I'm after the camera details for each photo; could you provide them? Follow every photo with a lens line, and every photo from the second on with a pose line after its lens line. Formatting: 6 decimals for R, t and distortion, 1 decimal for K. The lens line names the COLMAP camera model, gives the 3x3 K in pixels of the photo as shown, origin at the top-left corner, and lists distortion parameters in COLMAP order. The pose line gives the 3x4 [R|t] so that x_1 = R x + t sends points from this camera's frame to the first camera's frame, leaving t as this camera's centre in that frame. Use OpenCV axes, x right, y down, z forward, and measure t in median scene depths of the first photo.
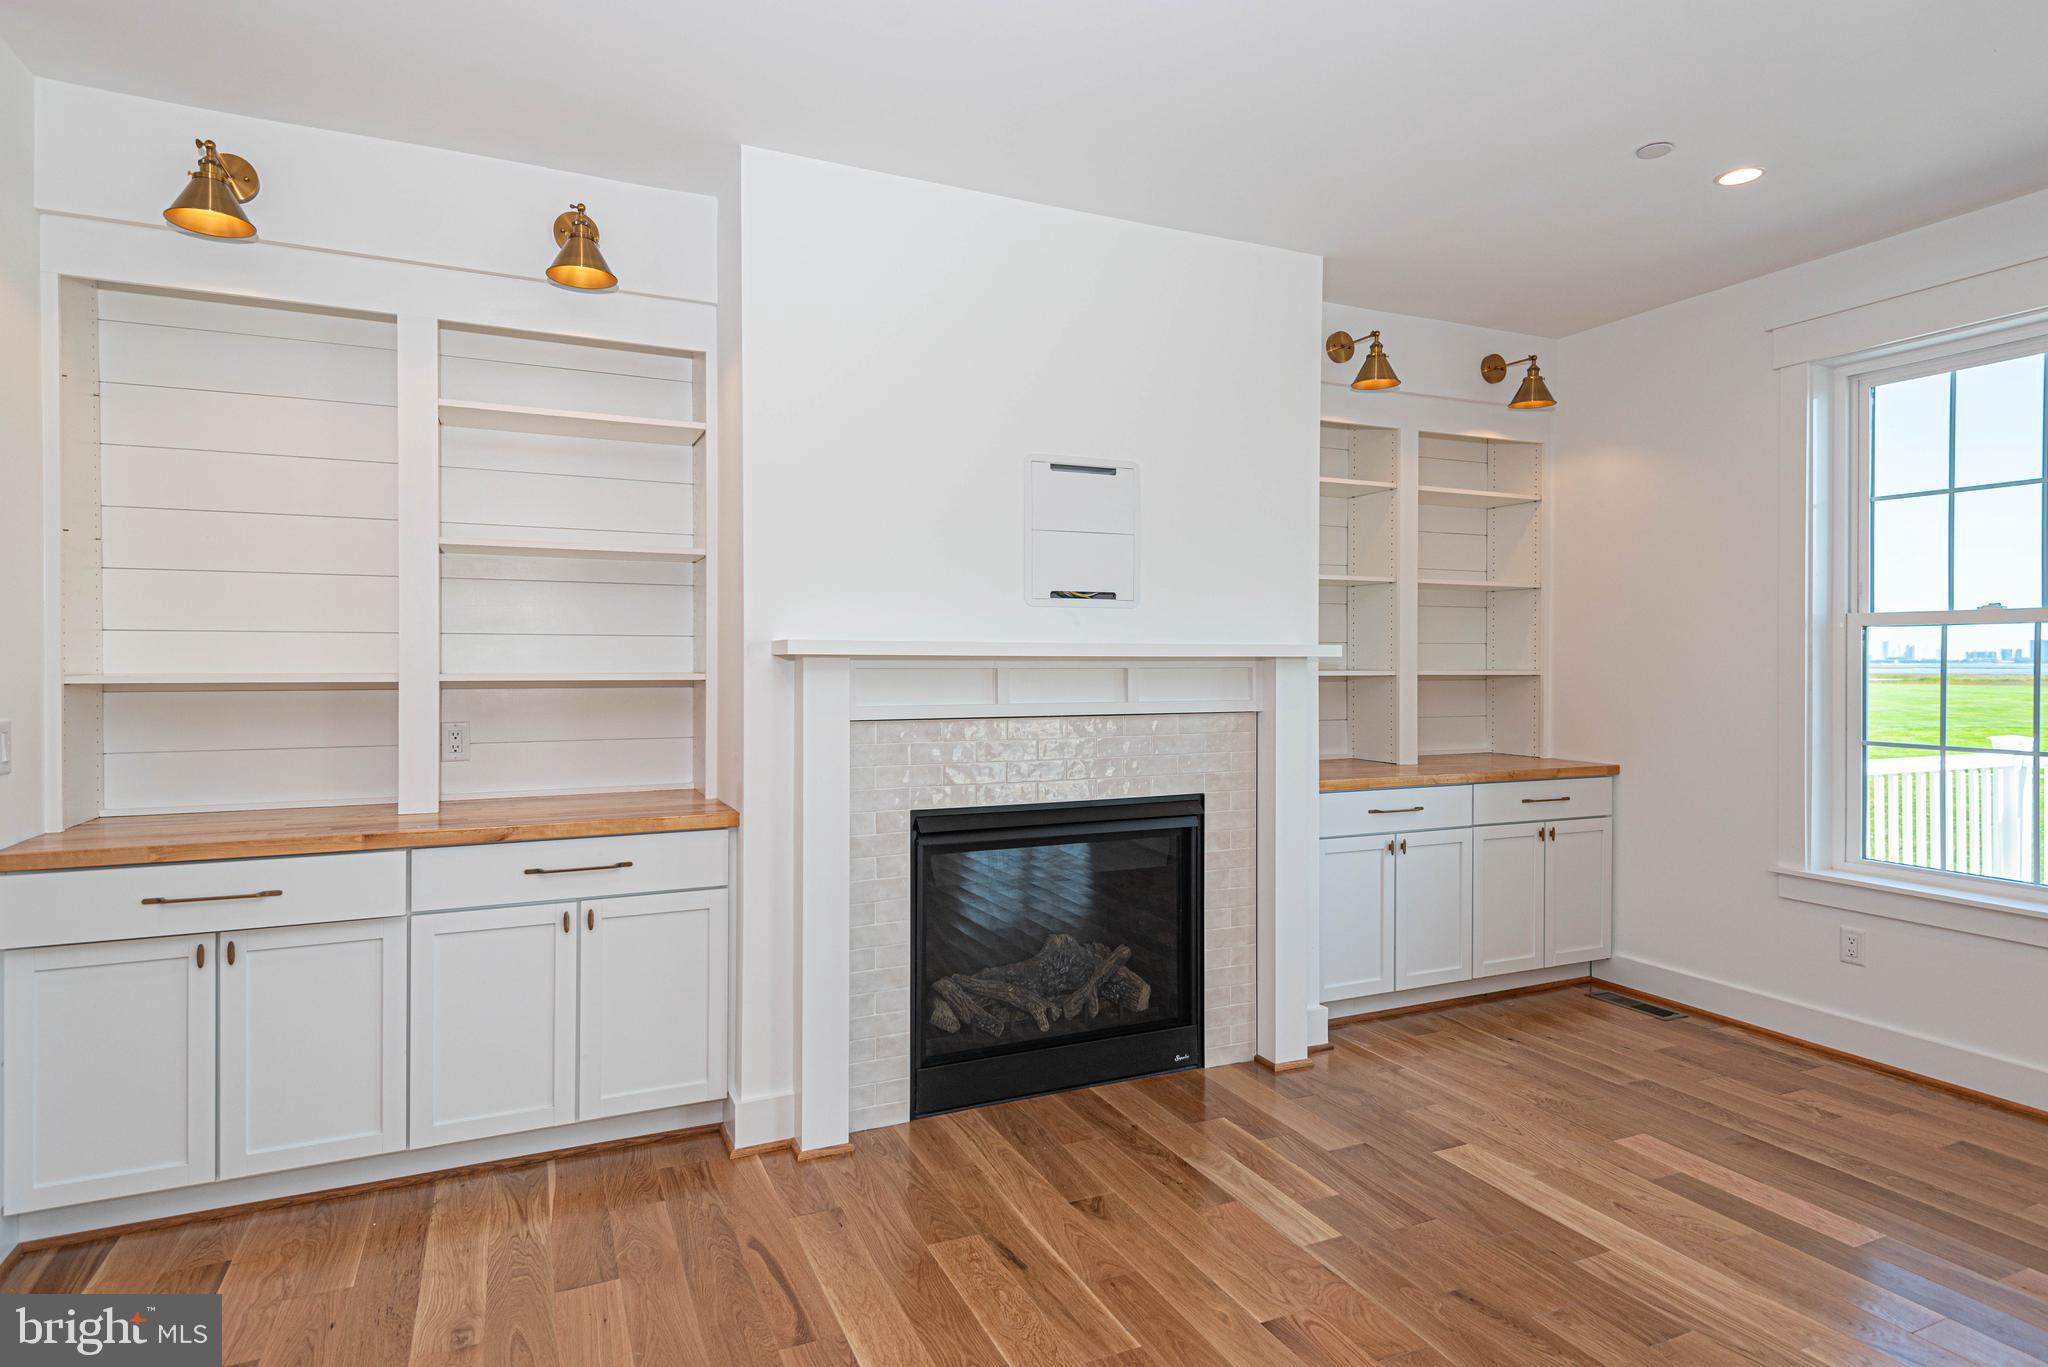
lens RADIAL K [[1099.0, 0, 1022.3], [0, 1099.0, 667.4], [0, 0, 1]] dist [-0.002877, -0.001916]
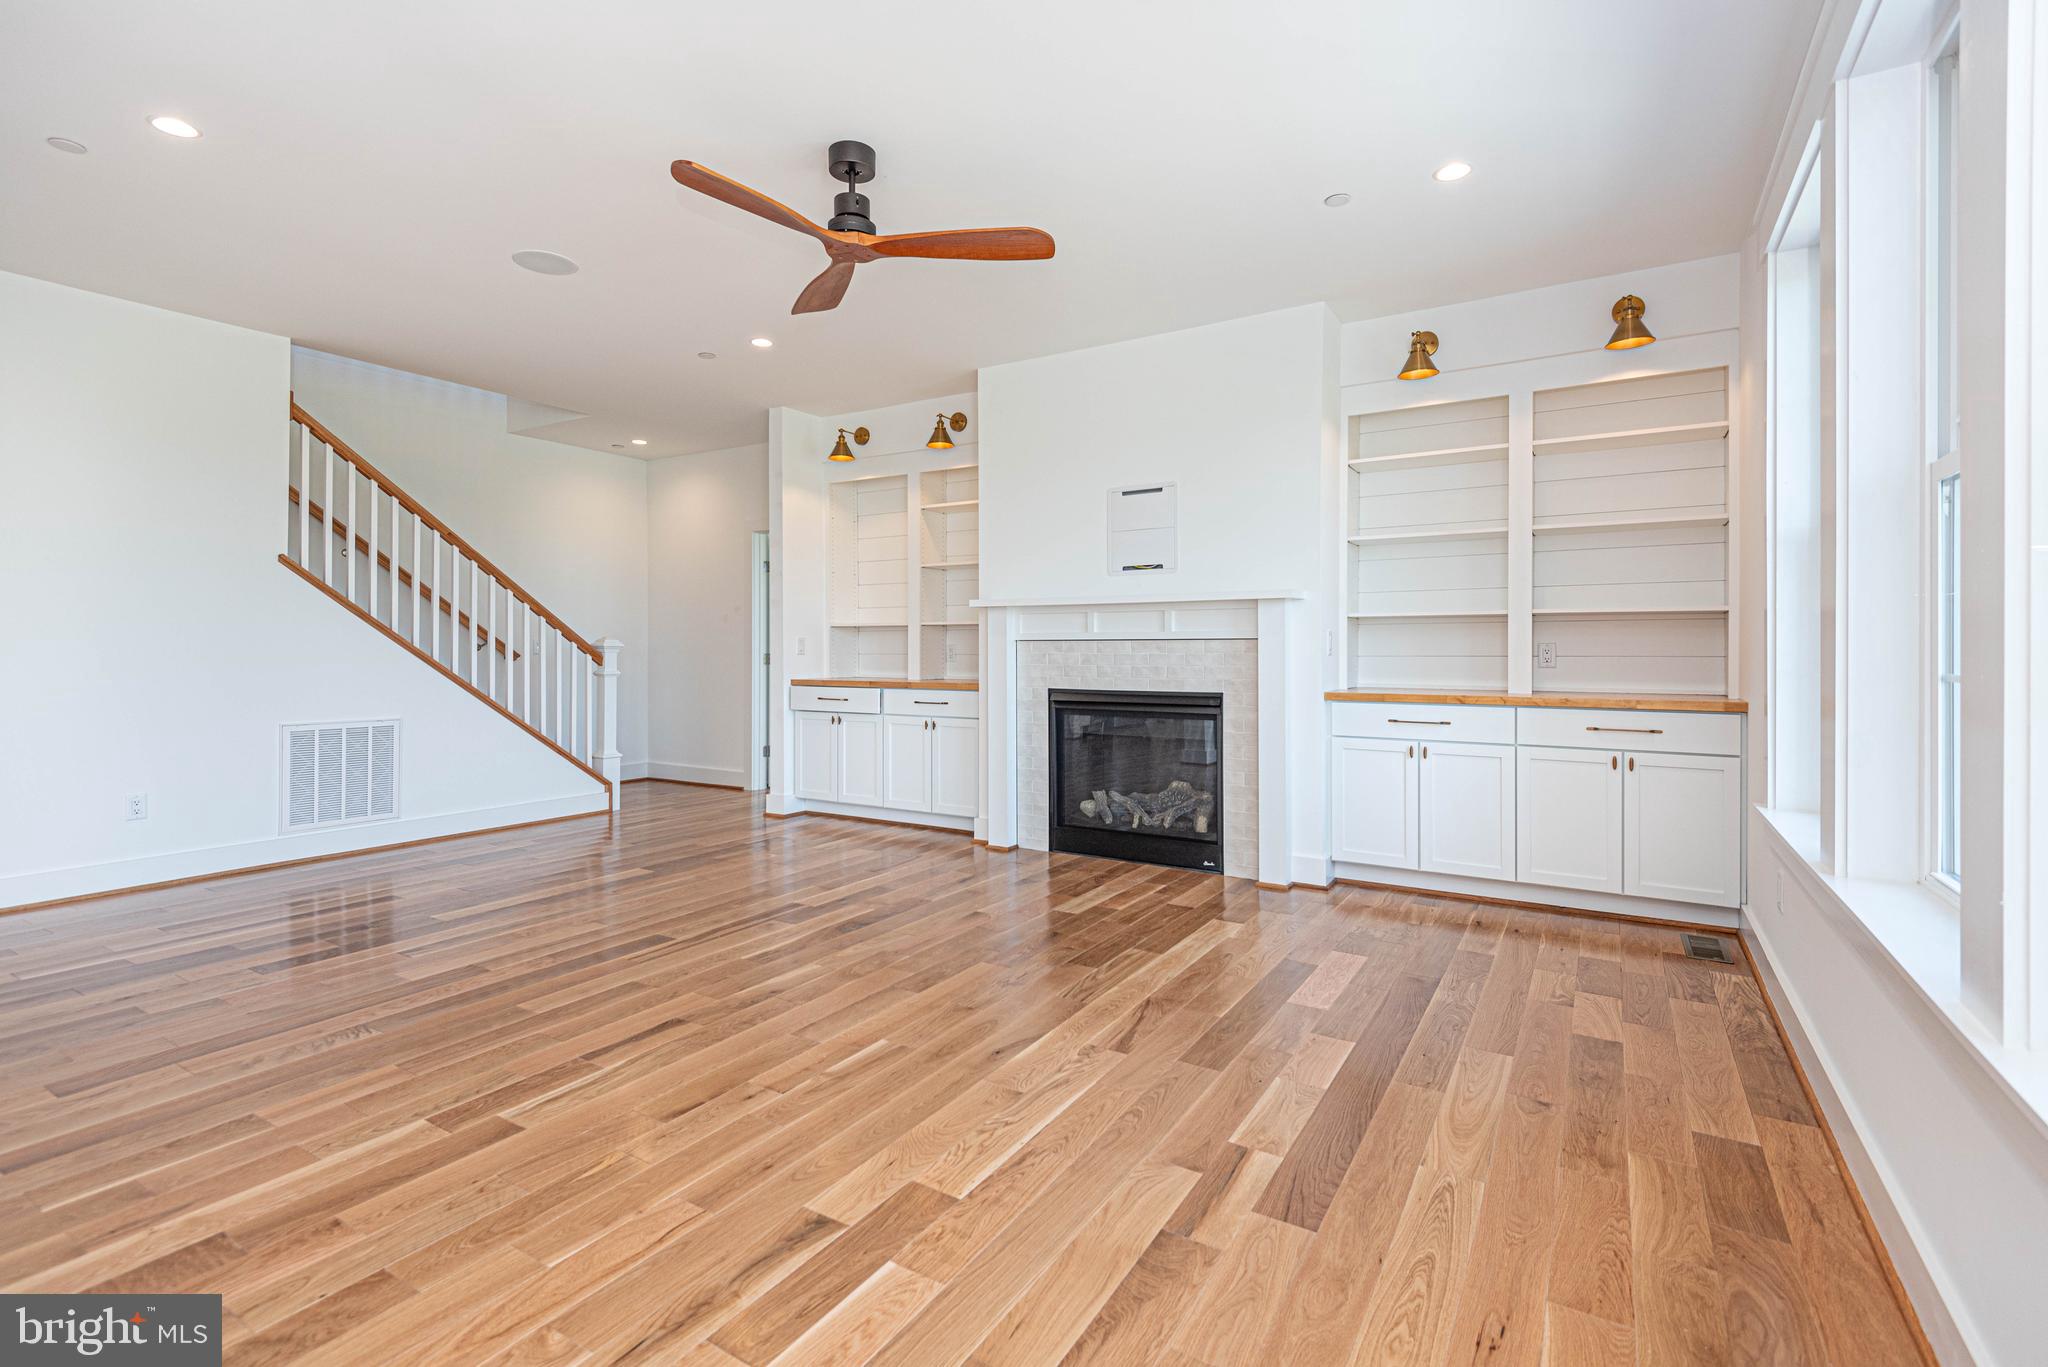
lens RADIAL K [[933.3, 0, 1022.4], [0, 933.3, 670.4], [0, 0, 1]] dist [-0.002185, -0.001791]
pose [[0.553984, 0.010105, -0.832466, 1.151508], [-0.015238, 0.999882, 0.001997, 0.092342], [0.832388, 0.011578, 0.554073, 0.065014]]
